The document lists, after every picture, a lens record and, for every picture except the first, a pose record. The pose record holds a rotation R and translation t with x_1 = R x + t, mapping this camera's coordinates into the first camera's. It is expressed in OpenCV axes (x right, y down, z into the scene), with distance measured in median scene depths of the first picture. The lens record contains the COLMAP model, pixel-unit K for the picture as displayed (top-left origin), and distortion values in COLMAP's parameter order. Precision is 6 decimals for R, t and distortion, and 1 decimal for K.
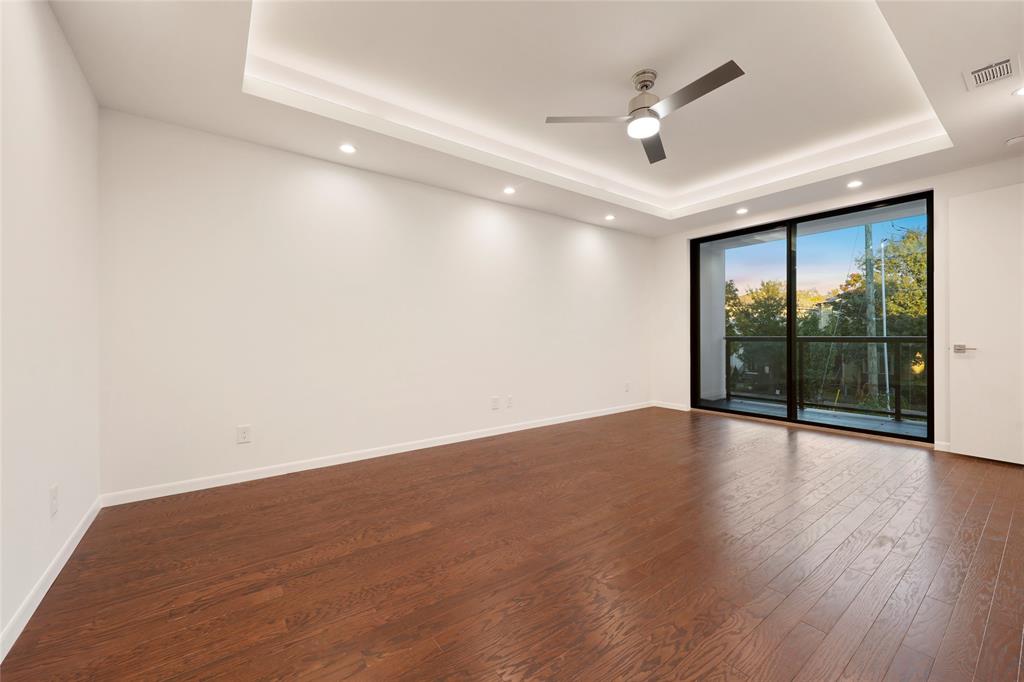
lens RADIAL K [[405.3, 0, 509.0], [0, 405.3, 337.3], [0, 0, 1]] dist [0.001697, -0.000488]
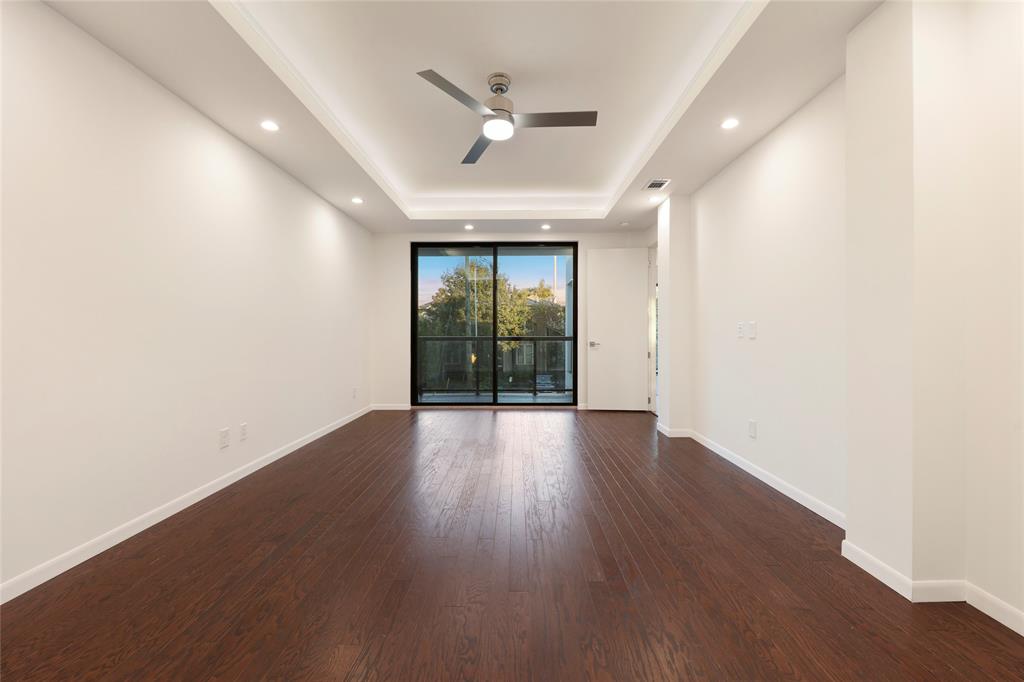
lens RADIAL K [[405.3, 0, 509.0], [0, 405.3, 337.3], [0, 0, 1]] dist [0.001697, -0.000488]
pose [[0.592811, -0.002147, 0.805339, -0.288448], [0.001723, 0.999998, 0.001397, -0.002192], [-0.805340, 0.000560, 0.592813, 0.235729]]
